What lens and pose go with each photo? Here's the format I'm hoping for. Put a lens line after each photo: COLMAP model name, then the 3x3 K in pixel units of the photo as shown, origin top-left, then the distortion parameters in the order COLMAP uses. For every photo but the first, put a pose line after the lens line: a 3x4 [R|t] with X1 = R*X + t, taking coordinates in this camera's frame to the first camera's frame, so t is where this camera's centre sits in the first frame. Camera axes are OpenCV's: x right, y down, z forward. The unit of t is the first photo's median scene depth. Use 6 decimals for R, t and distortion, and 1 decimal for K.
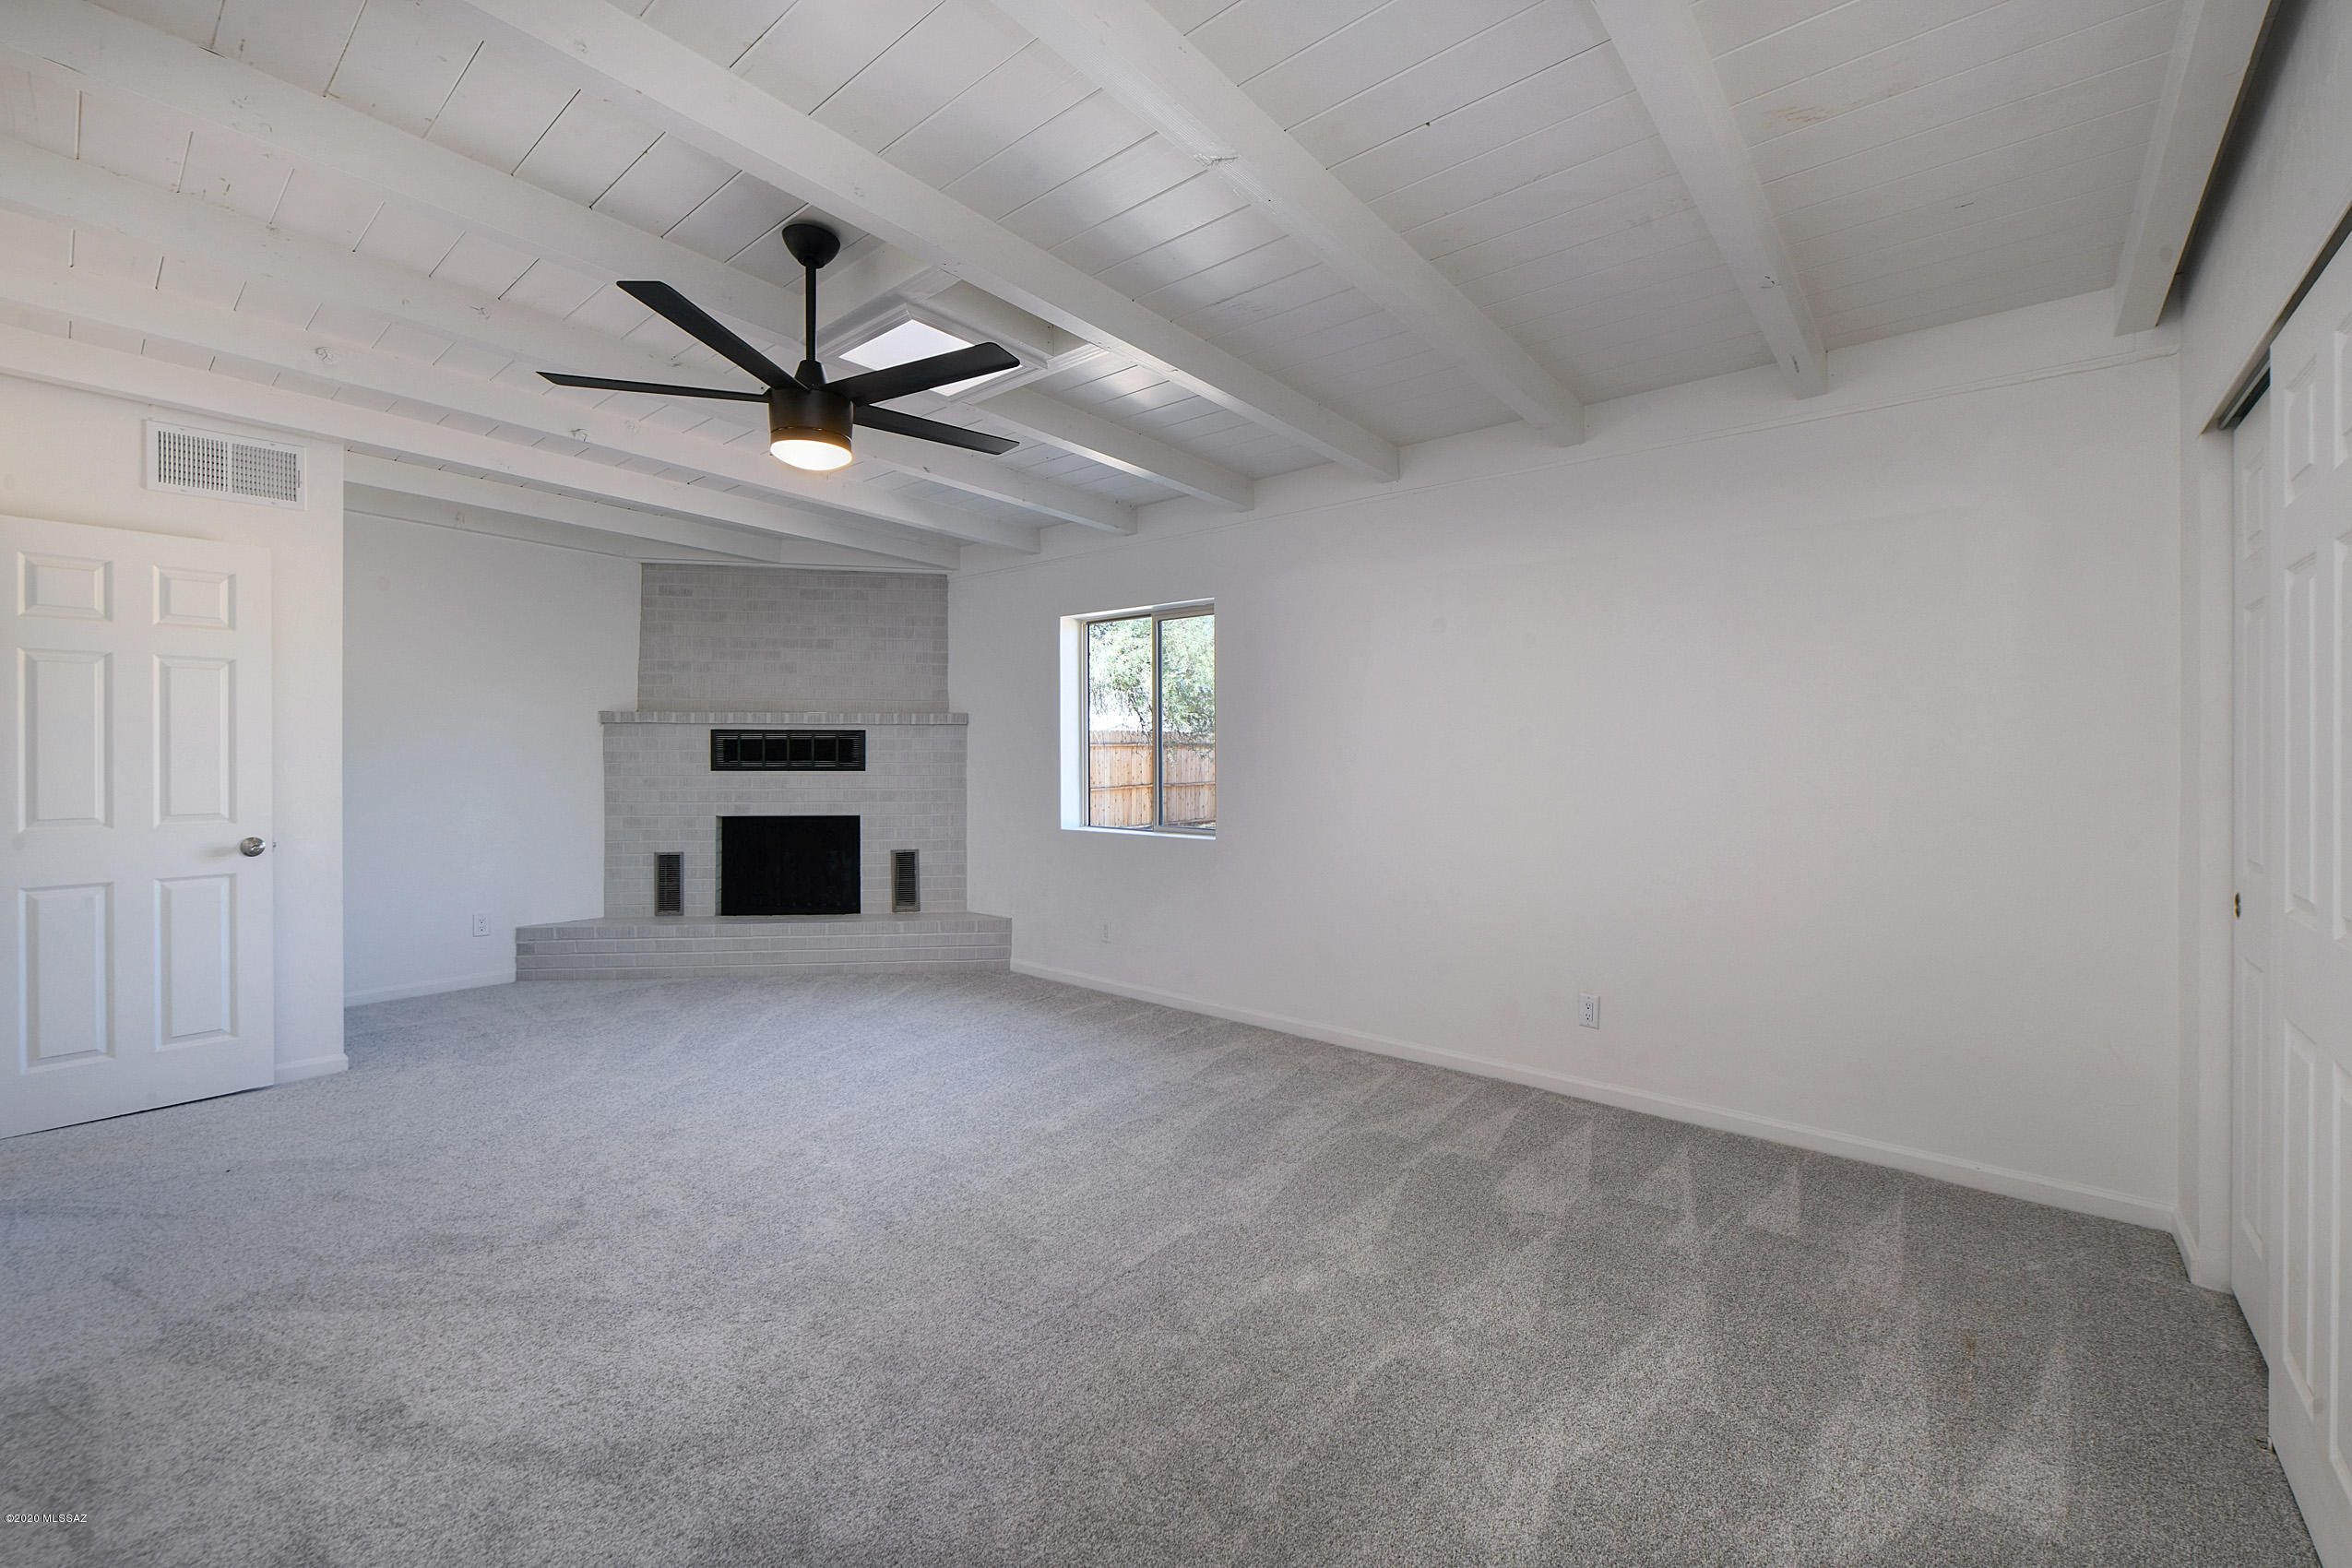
lens RADIAL K [[956.3, 0, 1258.4], [0, 956.3, 759.9], [0, 0, 1]] dist [-0.004005, -0.000683]
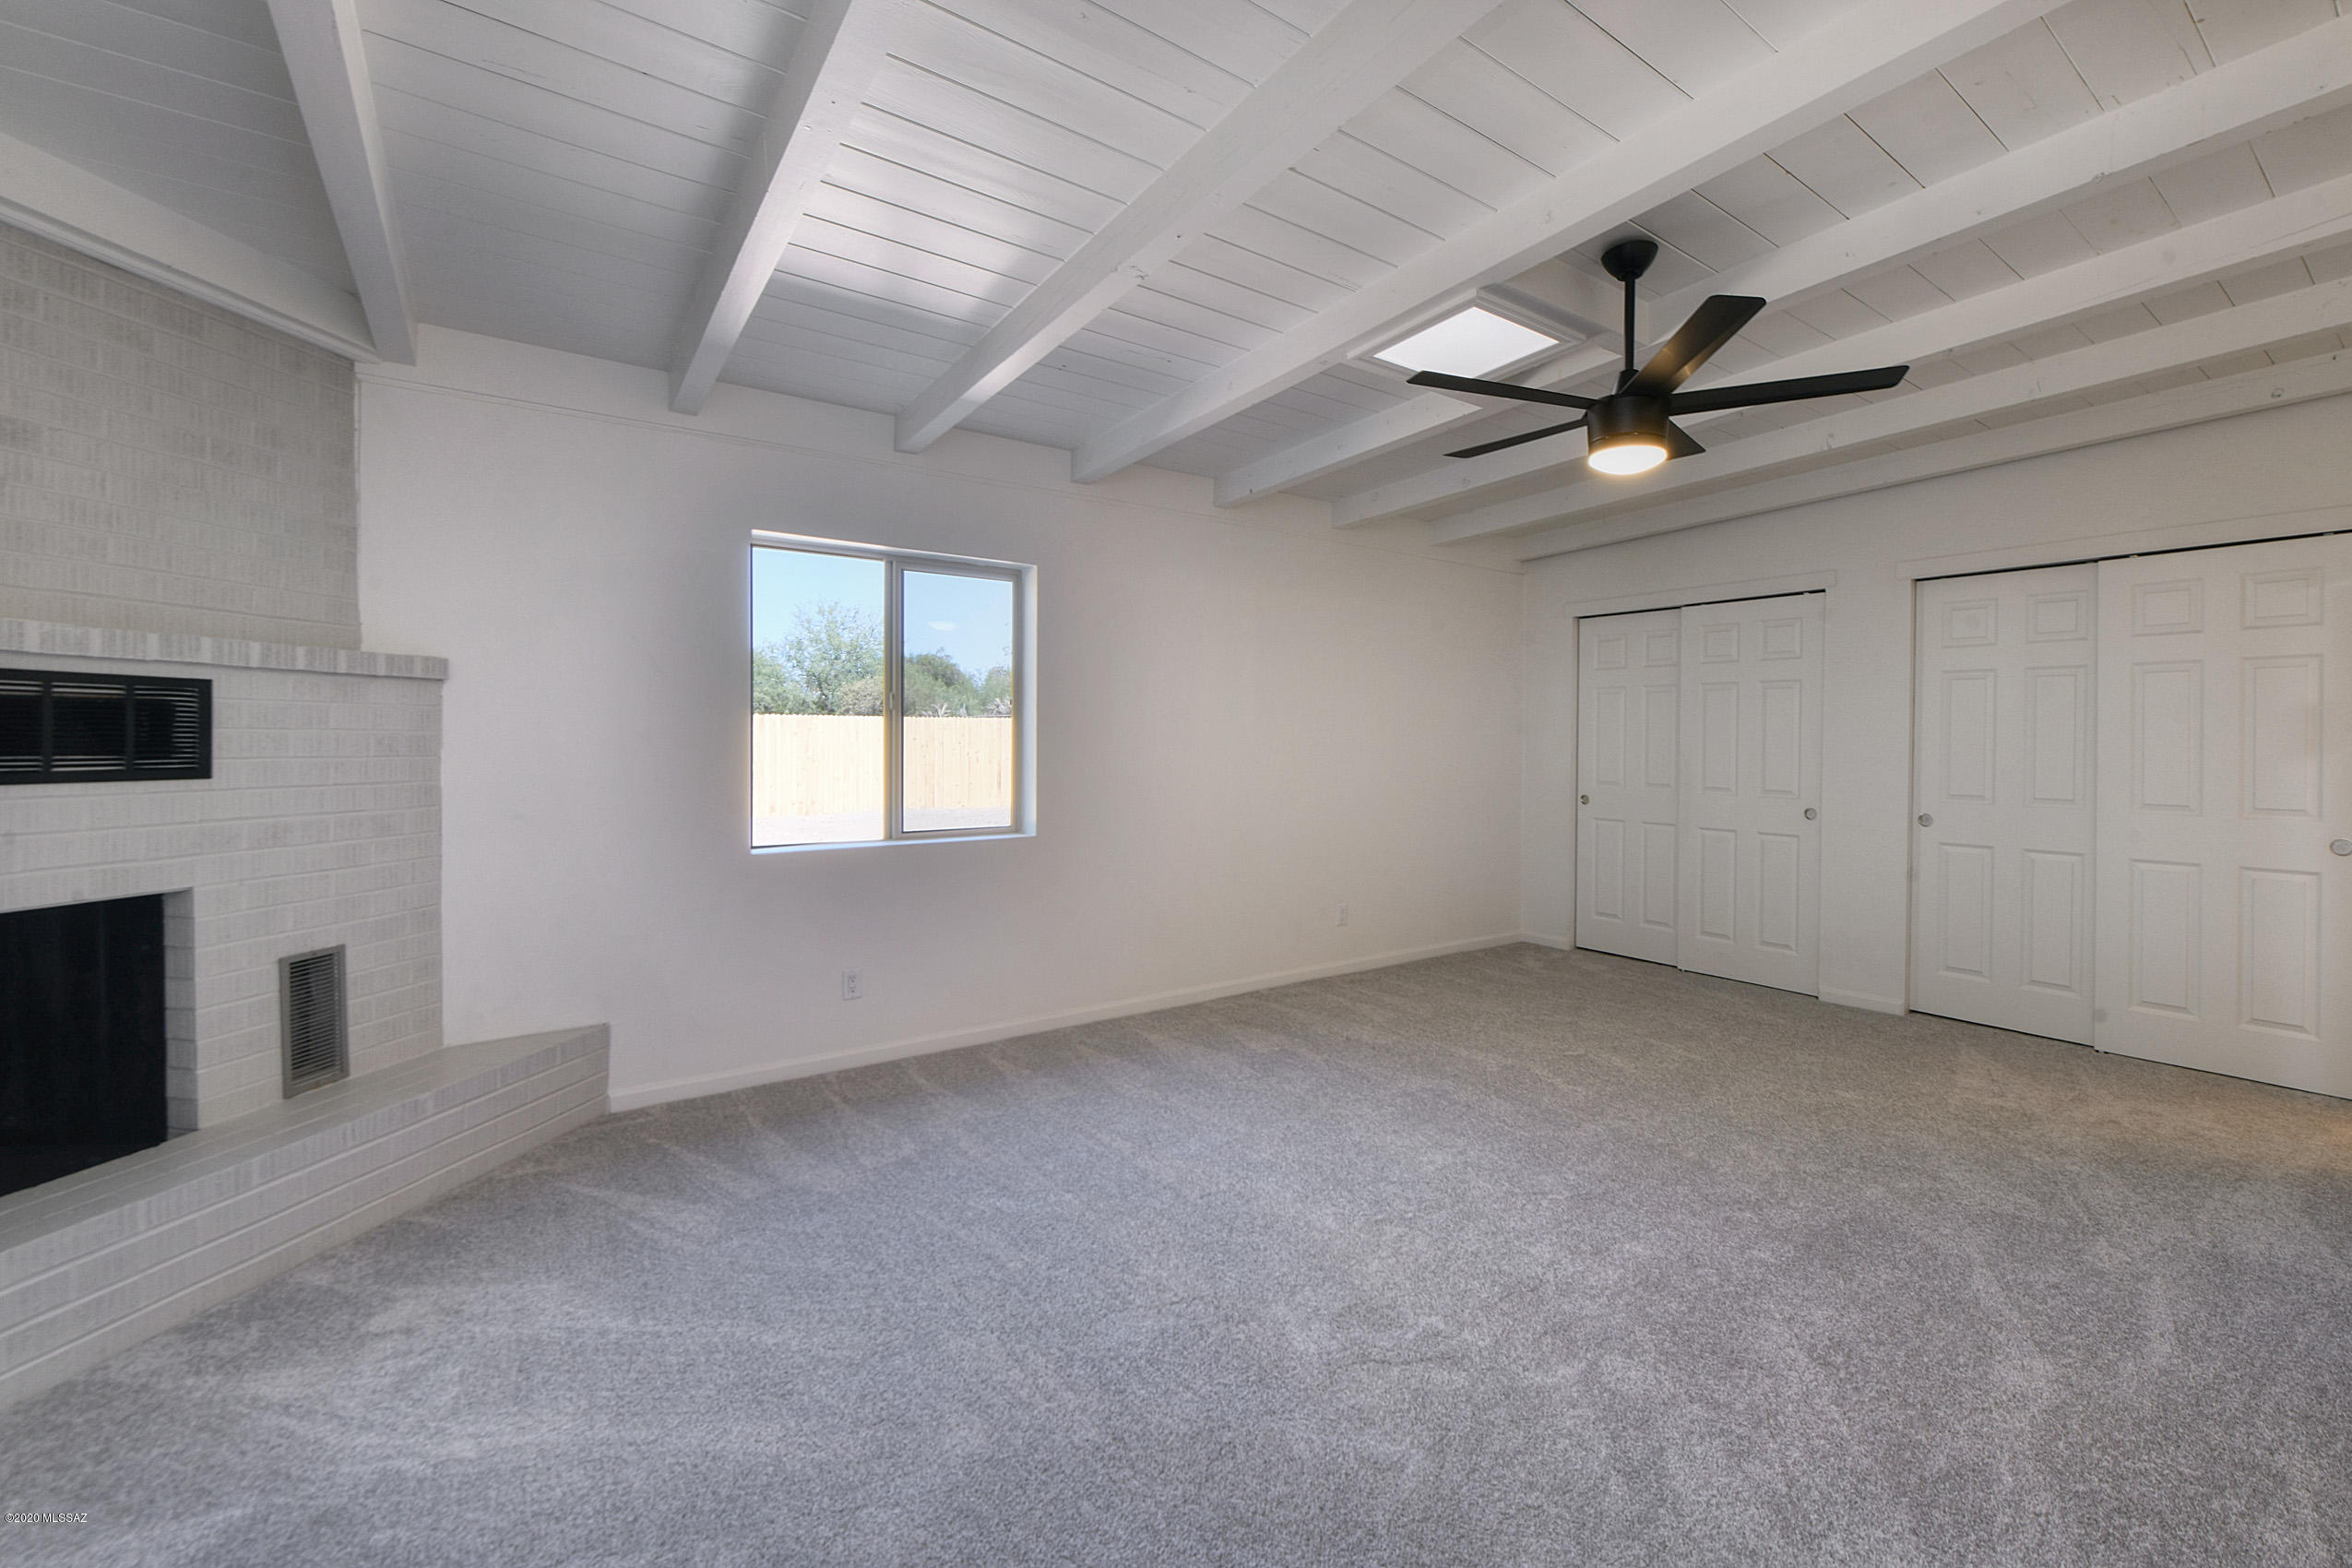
lens RADIAL K [[956.3, 0, 1186.2], [0, 956.3, 769.1], [0, 0, 1]] dist [-0.004005, -0.000683]
pose [[0.293033, -0.027902, 0.955695, -0.685314], [-0.002514, 0.999548, 0.029953, -0.006147], [-0.956099, -0.011179, 0.292831, 0.484421]]
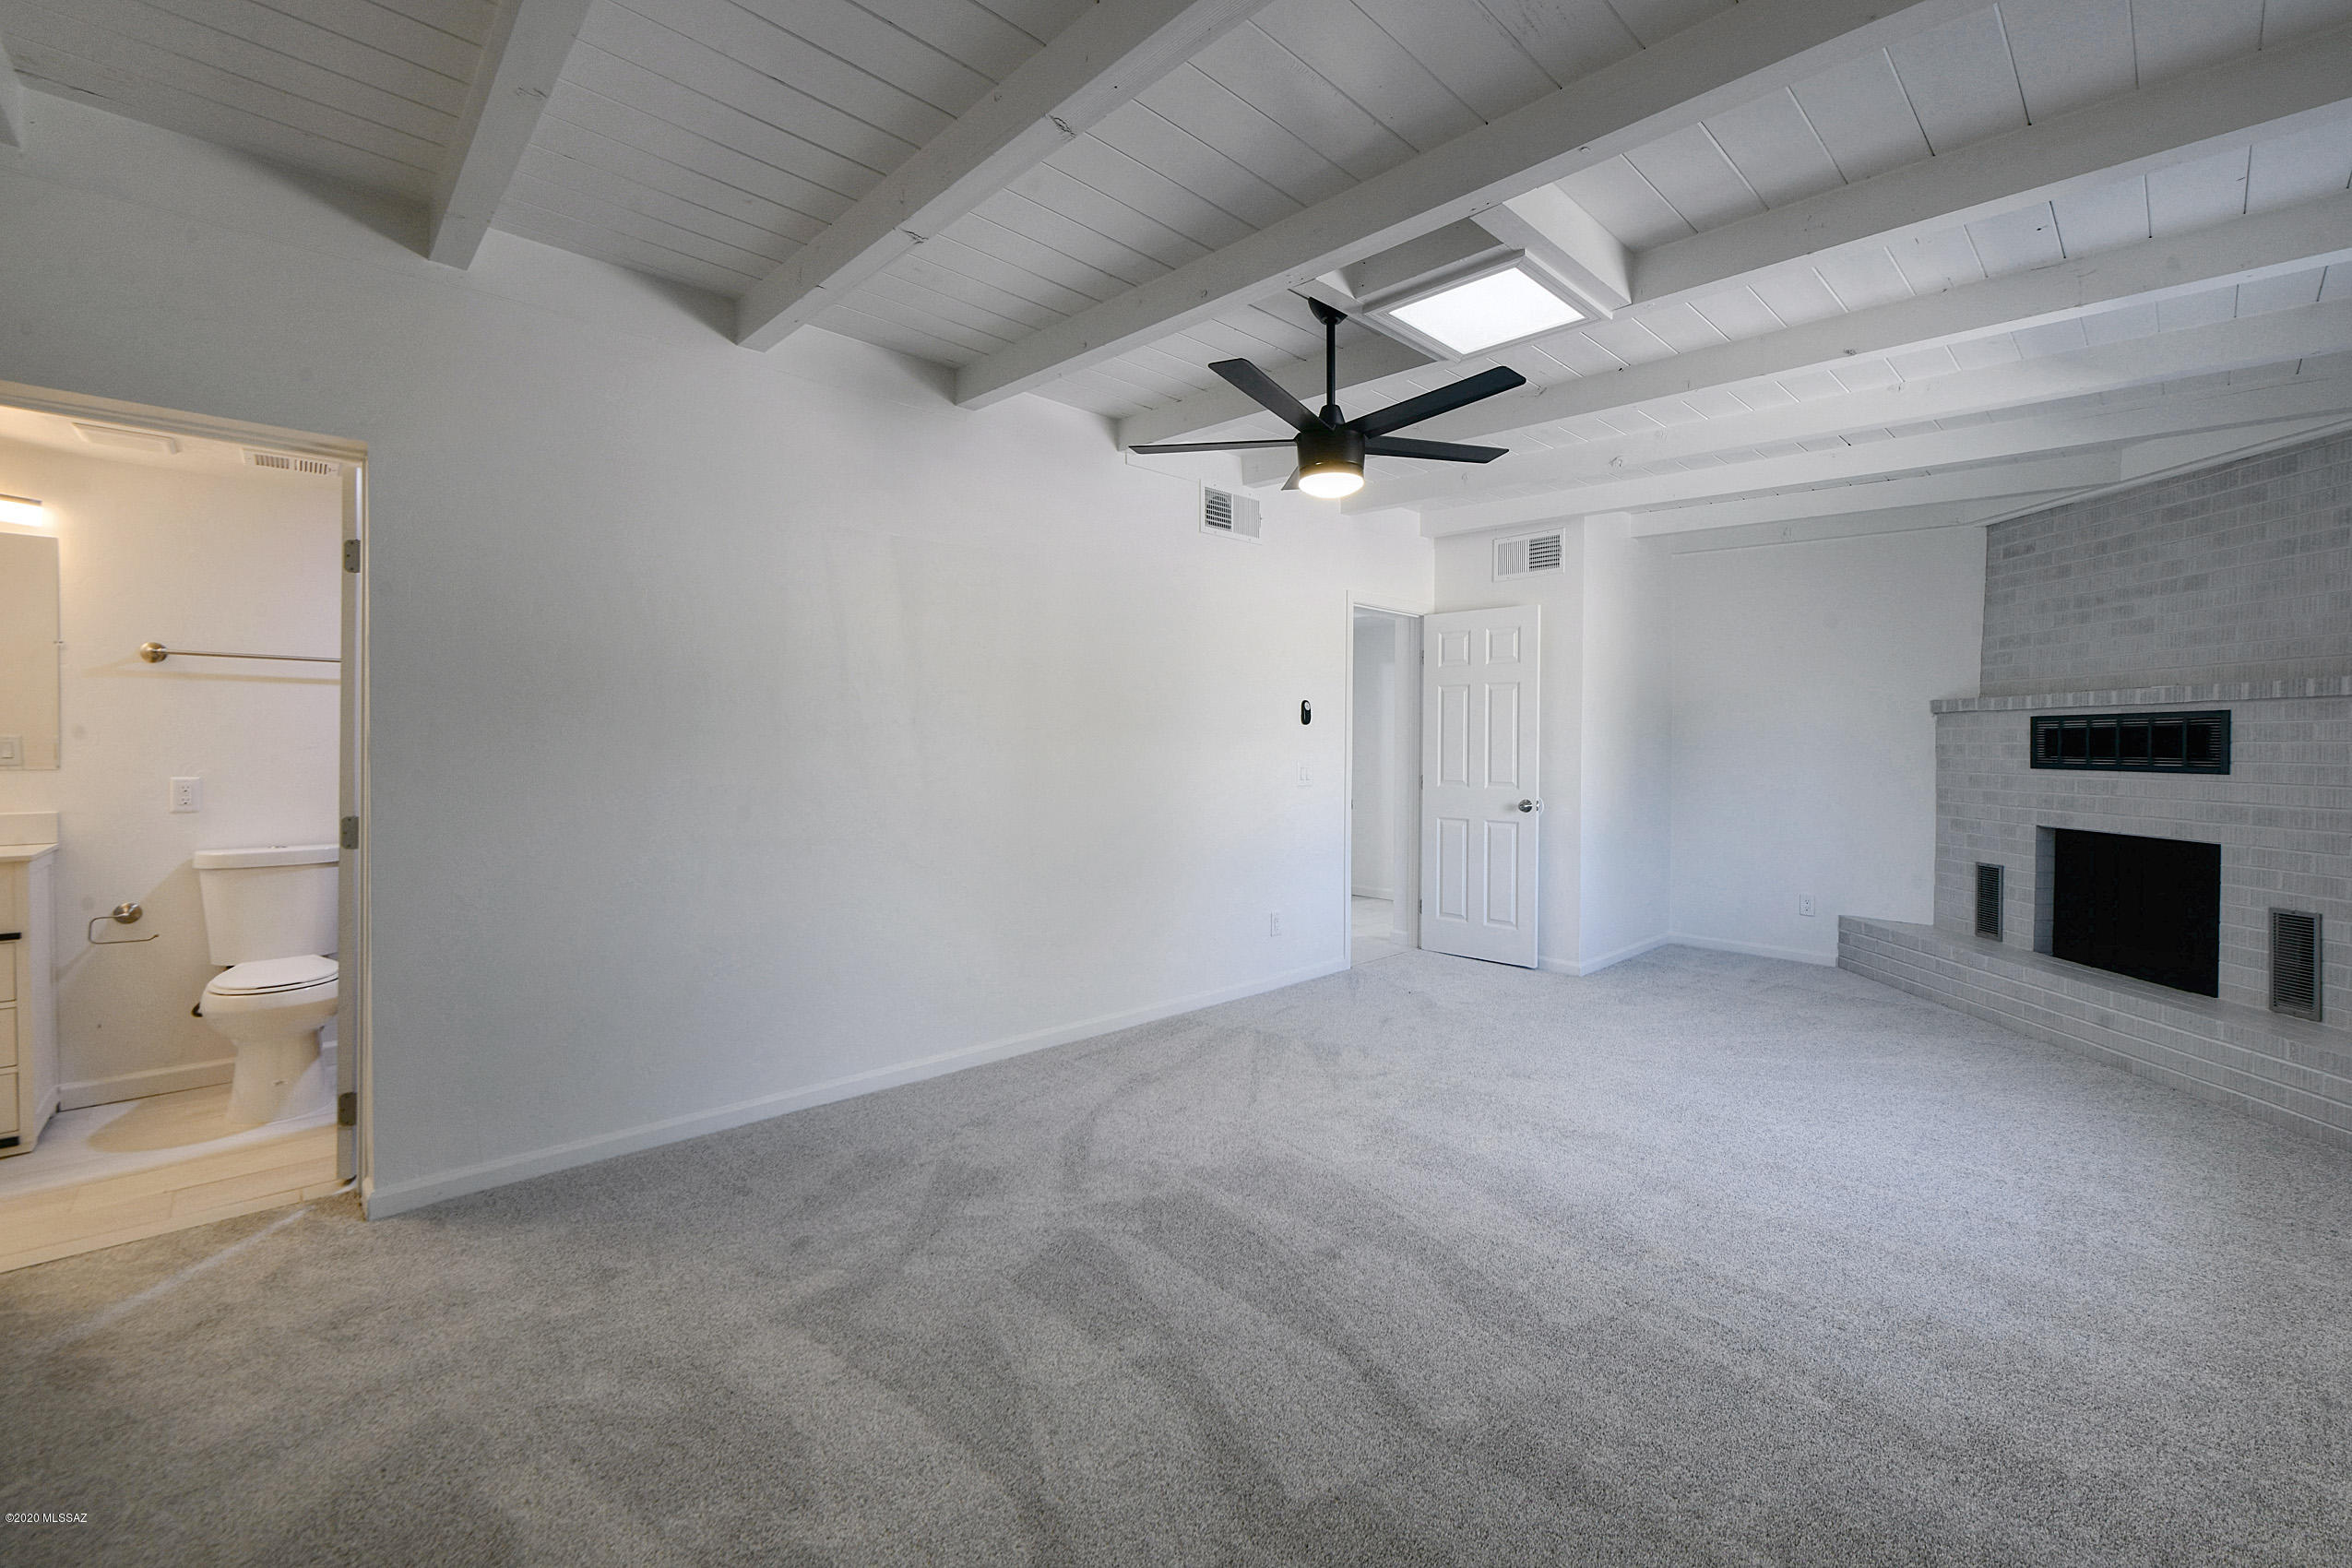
lens RADIAL K [[956.3, 0, 1195.6], [0, 956.3, 750.6], [0, 0, 1]] dist [-0.004005, -0.000683]
pose [[-0.130961, 0.004713, -0.991376, 0.303472], [-0.013535, 0.999887, 0.006541, 0.000865], [0.991295, 0.014275, -0.130883, 0.408955]]
